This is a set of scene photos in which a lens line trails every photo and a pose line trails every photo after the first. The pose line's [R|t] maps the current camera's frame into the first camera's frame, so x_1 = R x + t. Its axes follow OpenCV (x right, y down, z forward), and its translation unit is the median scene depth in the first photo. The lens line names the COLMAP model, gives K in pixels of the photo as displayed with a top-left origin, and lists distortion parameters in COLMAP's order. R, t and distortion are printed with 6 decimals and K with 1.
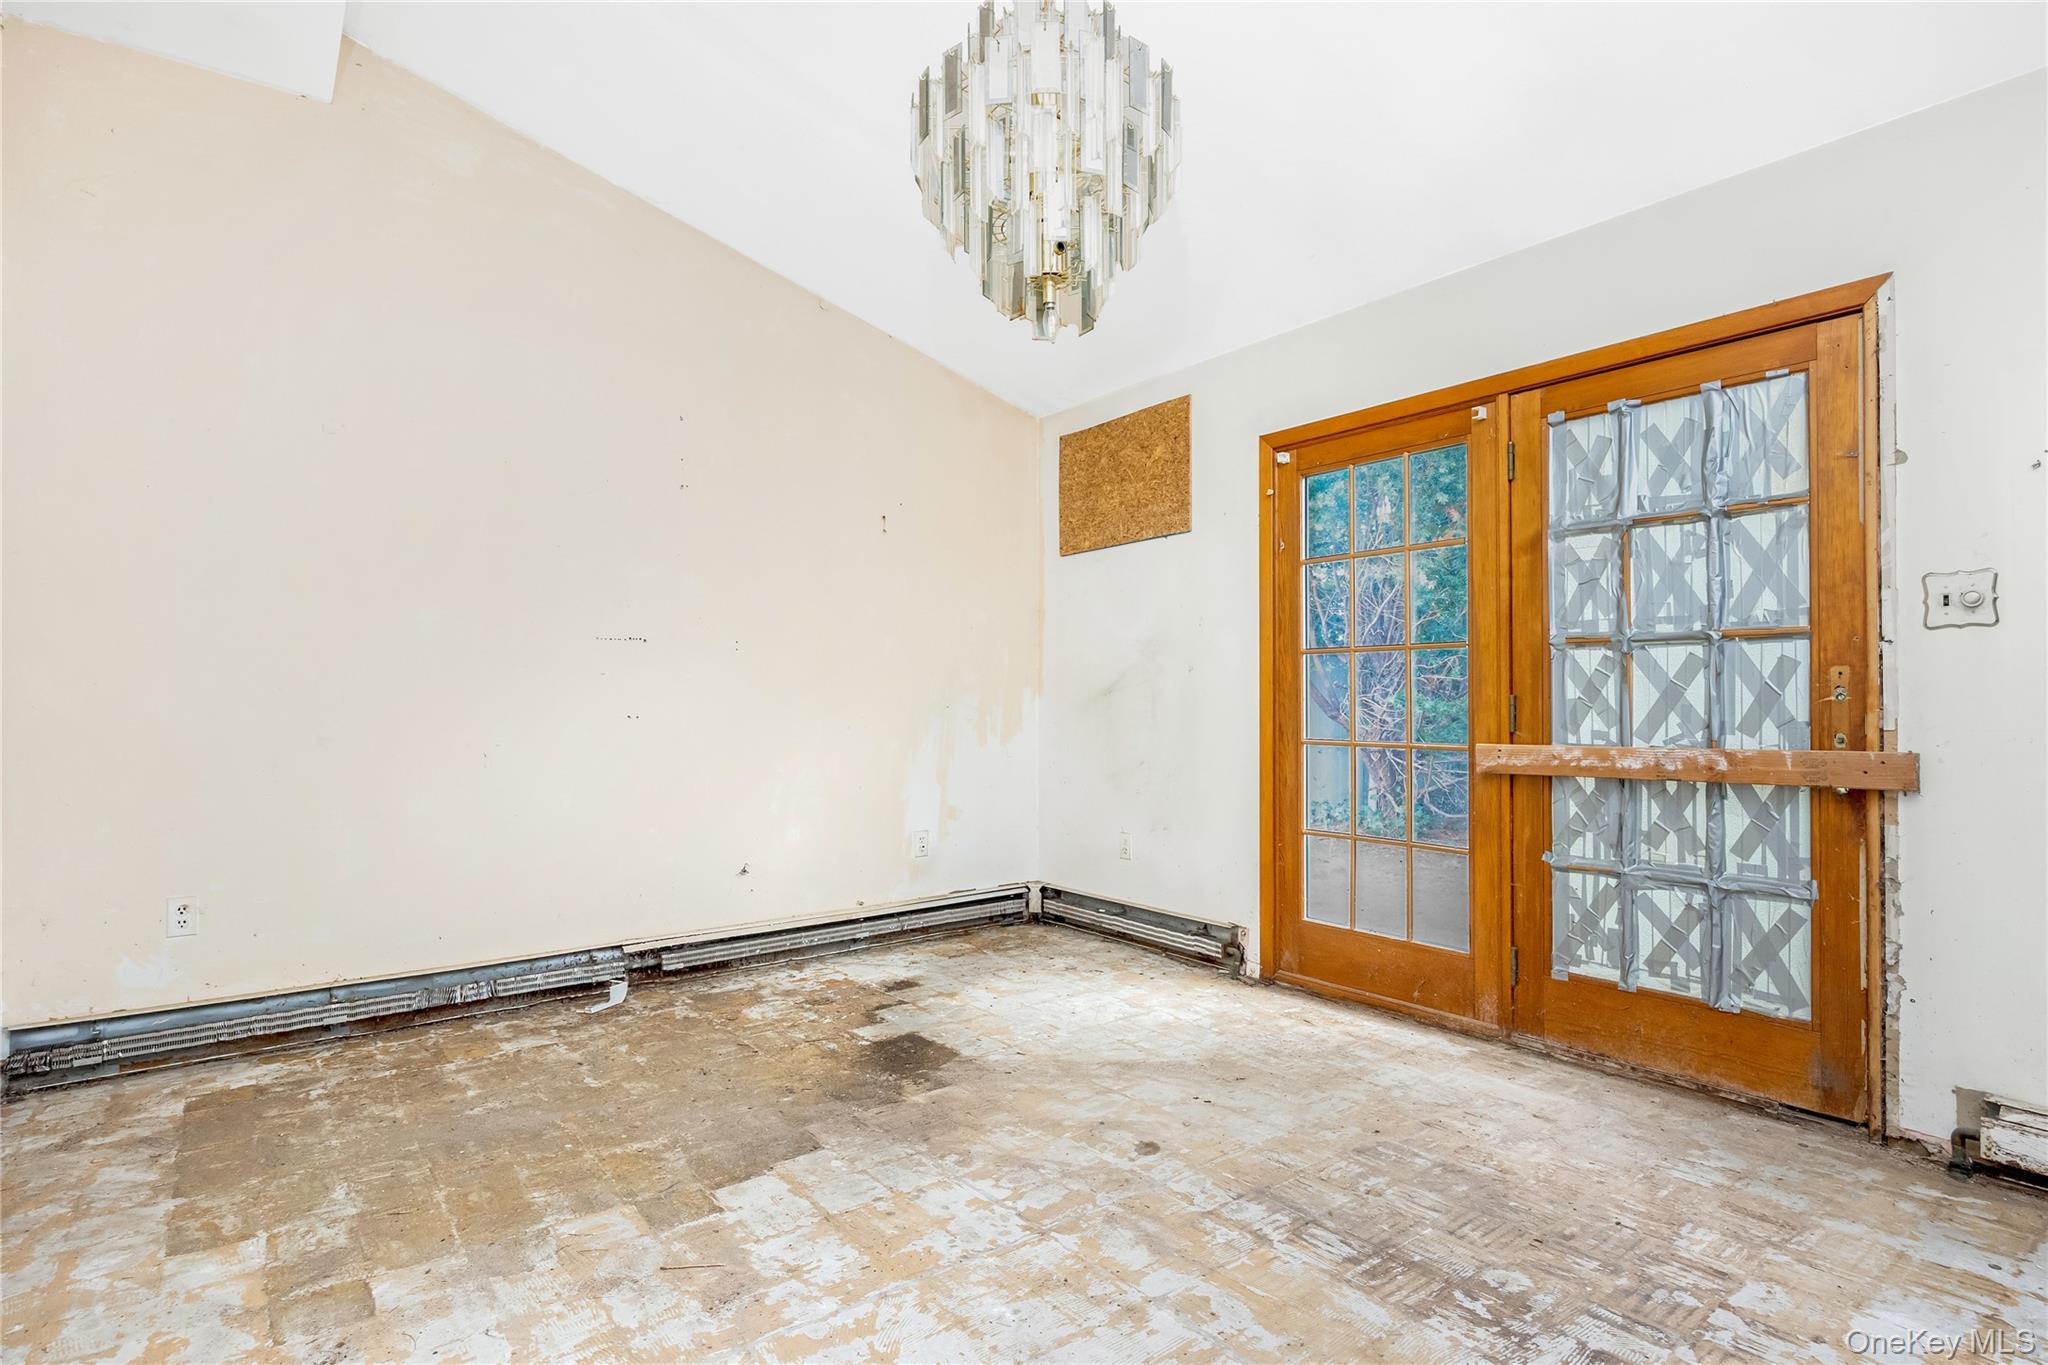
lens RADIAL K [[1029.6, 0, 1024.9], [0, 1029.6, 680.8], [0, 0, 1]] dist [-0.019226, 0.000588]
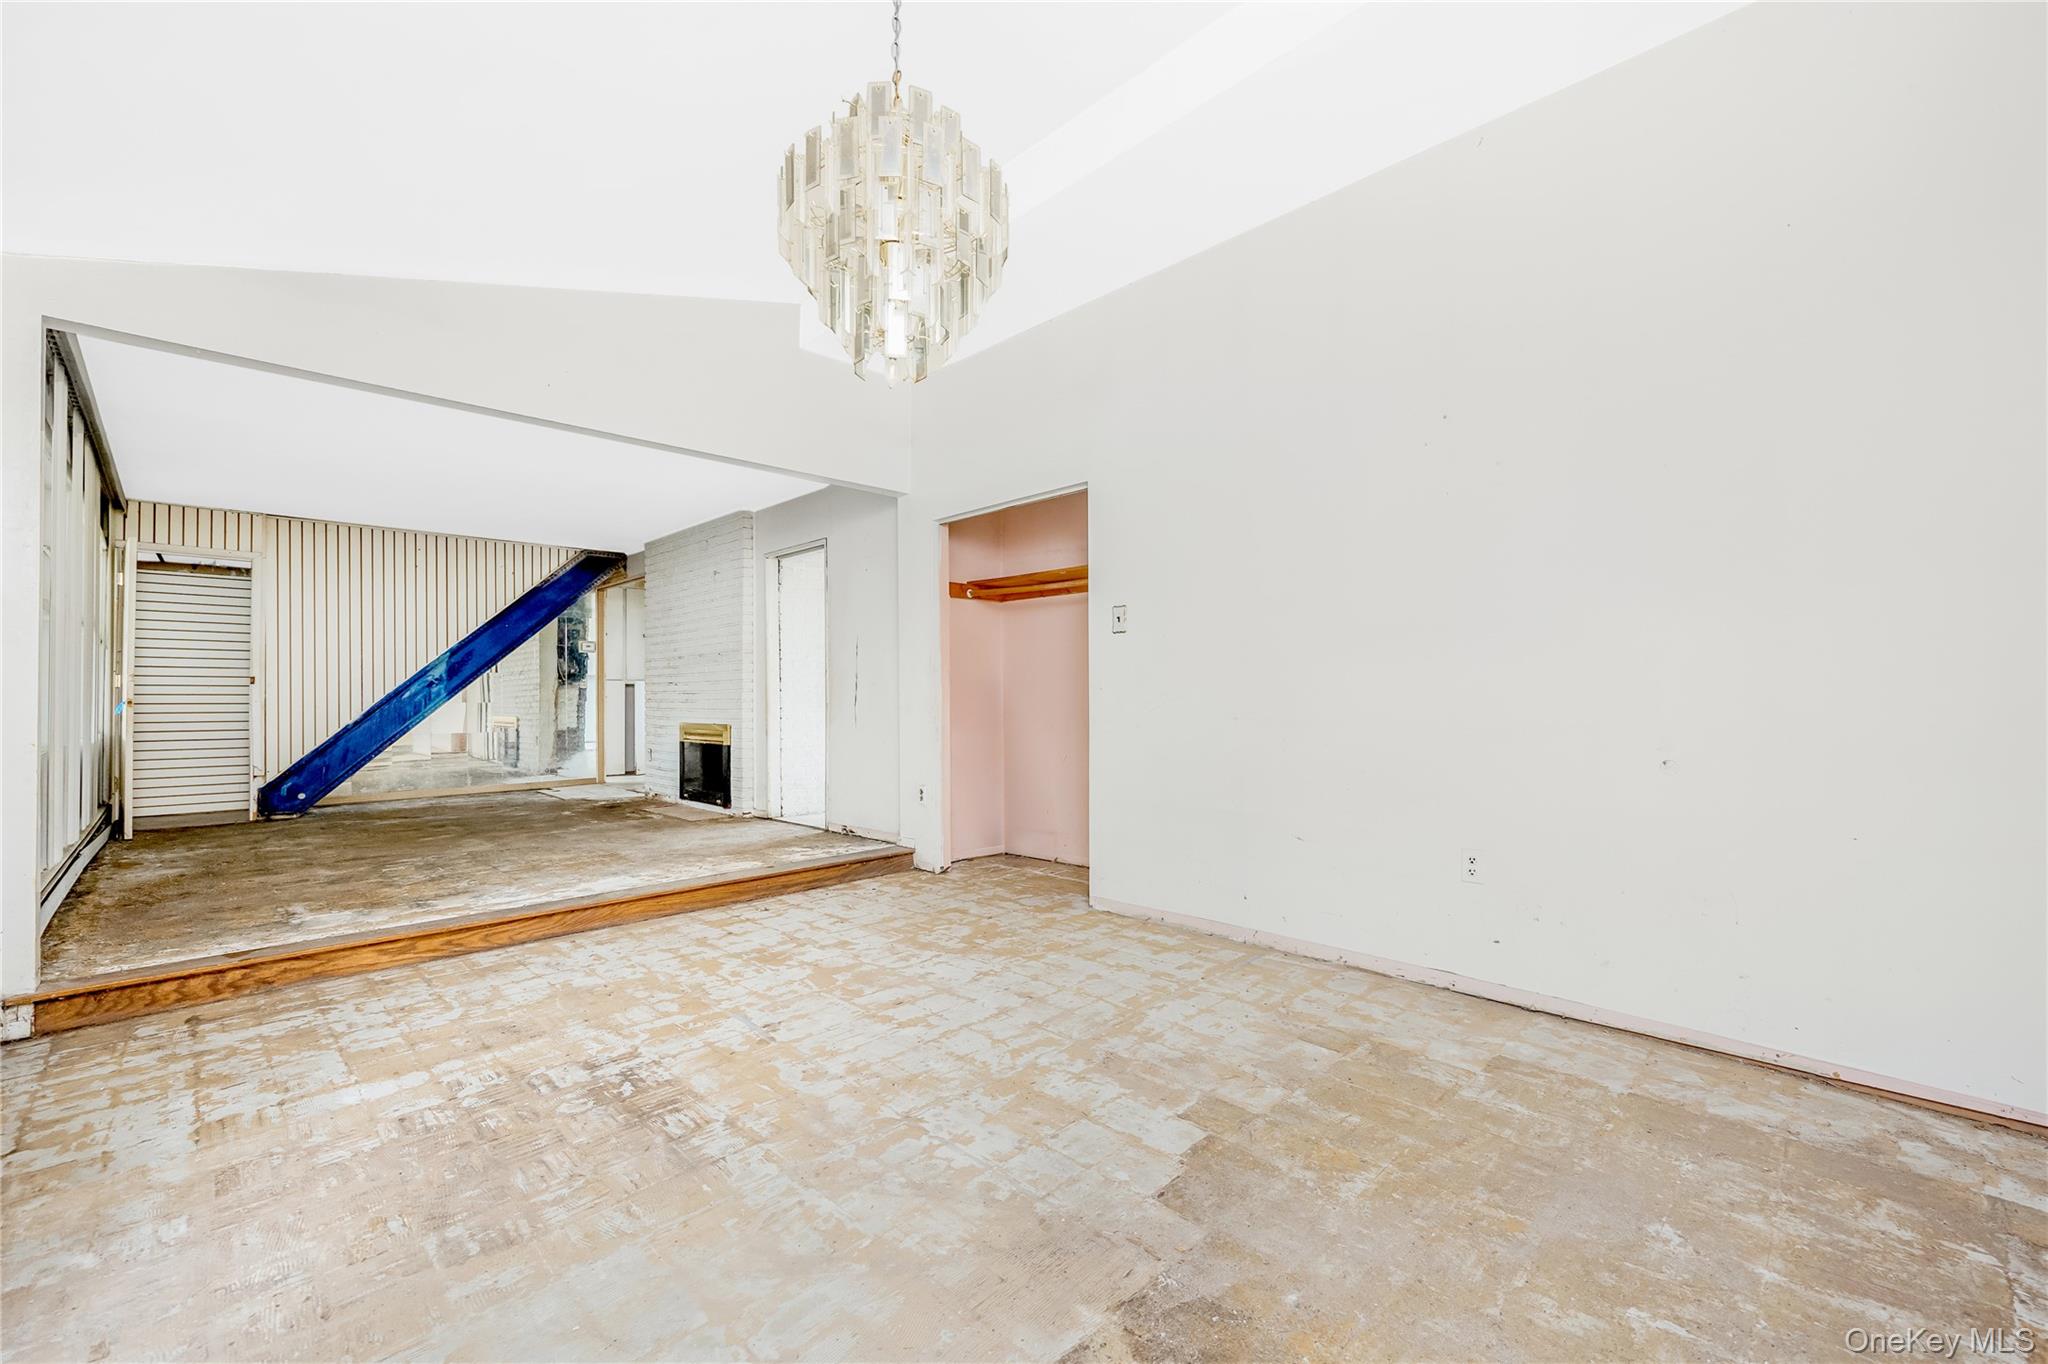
lens RADIAL K [[846.1, 0, 1030.1], [0, 846.1, 691.6], [0, 0, 1]] dist [-0.008308, 0.000415]
pose [[-0.992218, 0.010609, -0.124062, -0.006876], [0.013385, 0.999678, -0.021566, 0.034897], [0.123793, -0.023059, -0.992040, 1.561810]]
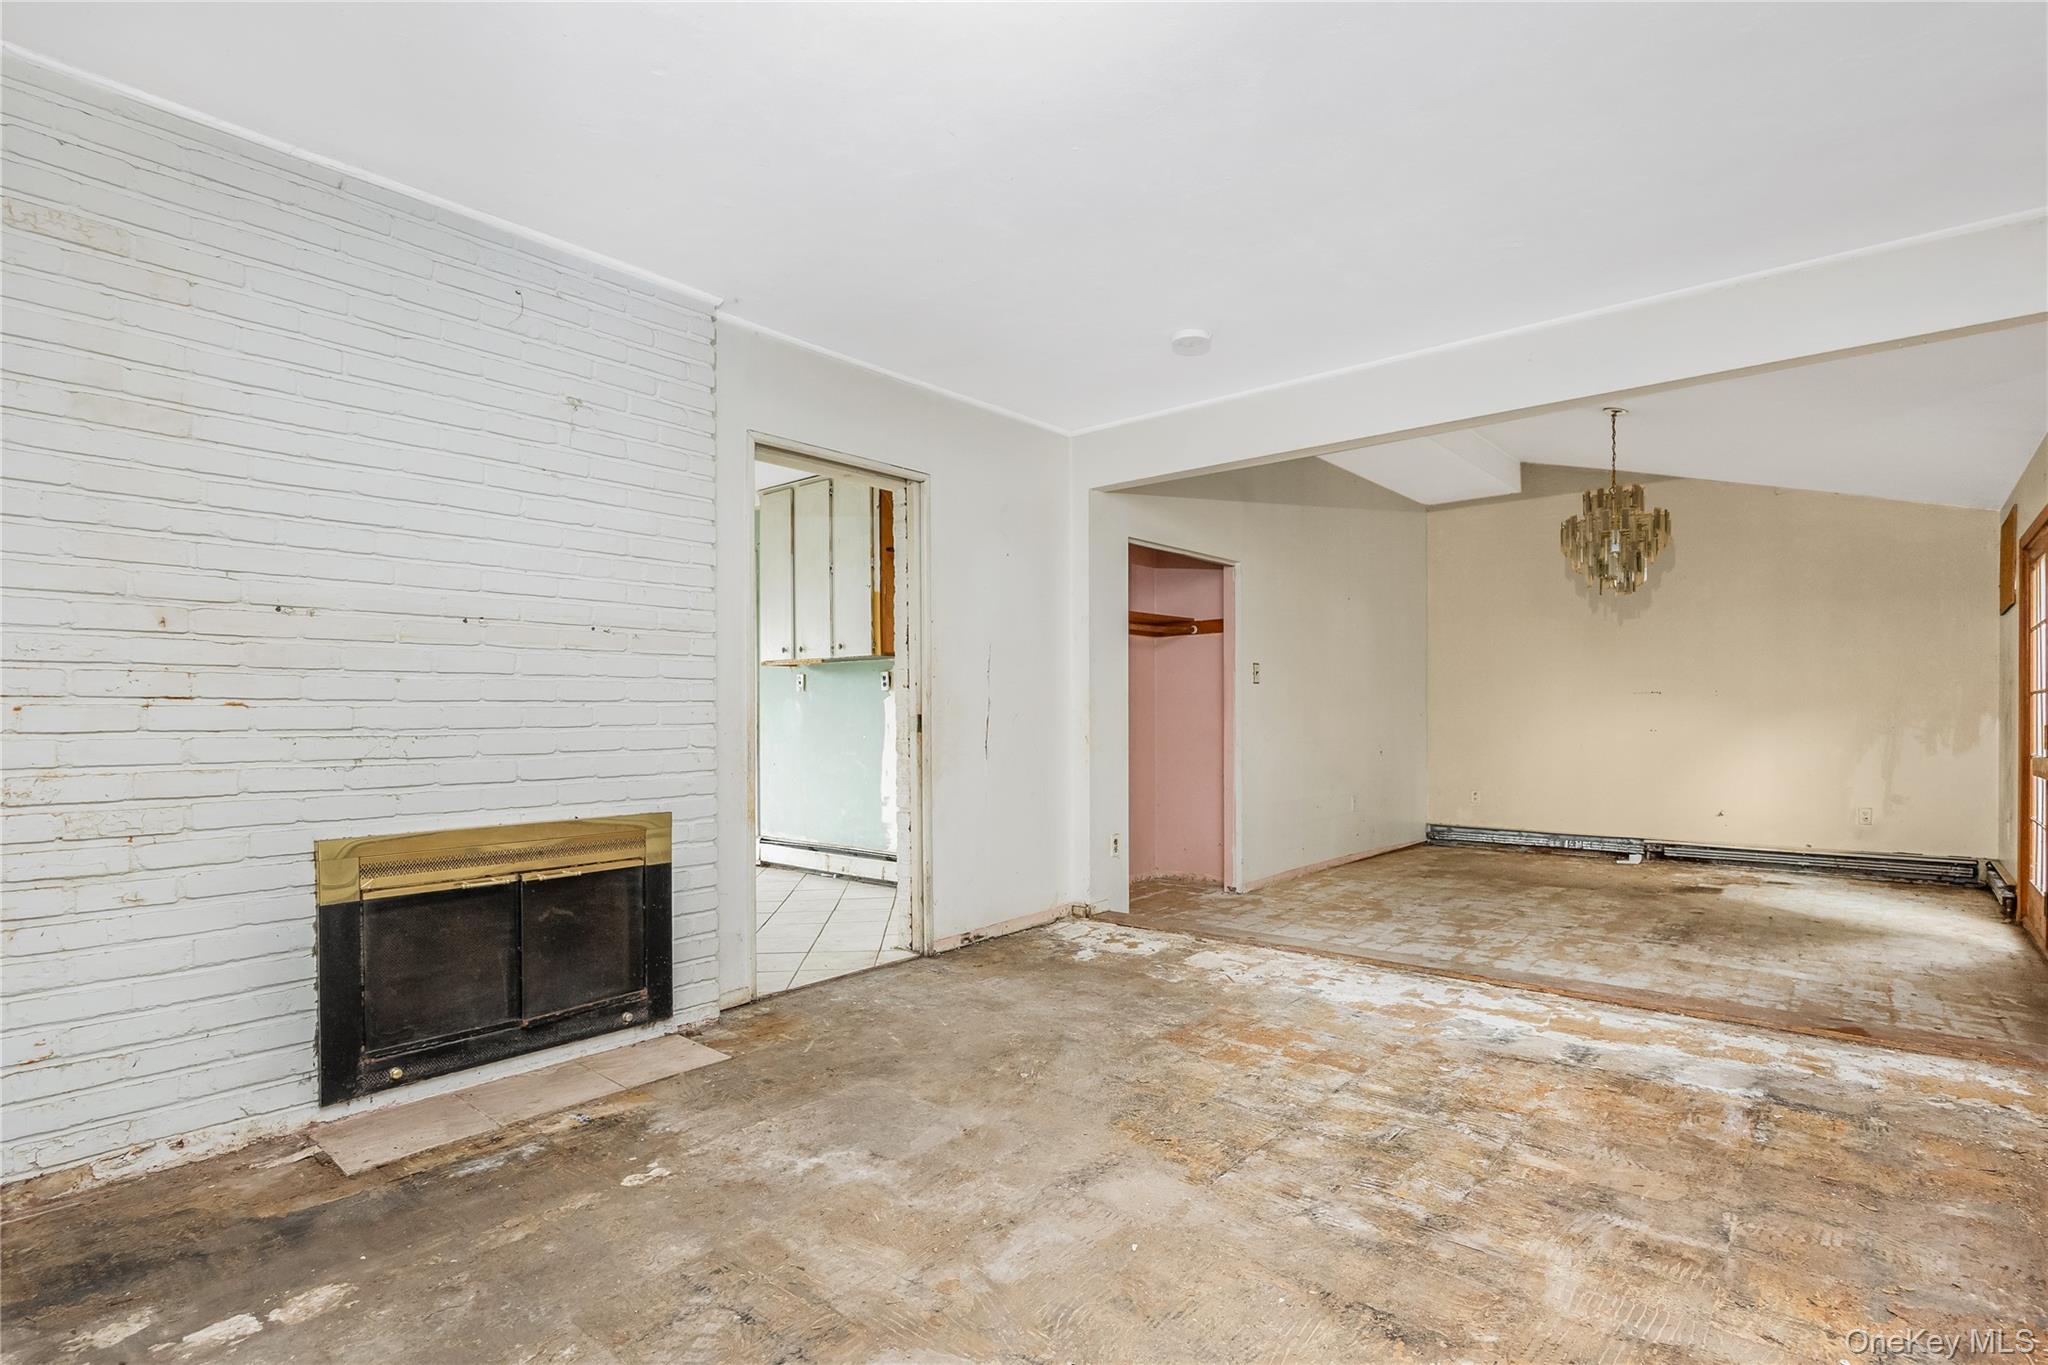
lens RADIAL K [[978.2, 0, 1033.2], [0, 978.2, 739.6], [0, 0, 1]] dist [-0.018317, 0.001974]
pose [[0.204761, 0.025211, -0.978487, 1.832814], [0.021761, 0.999304, 0.030301, -0.047325], [0.978570, -0.027497, 0.204070, -0.887540]]
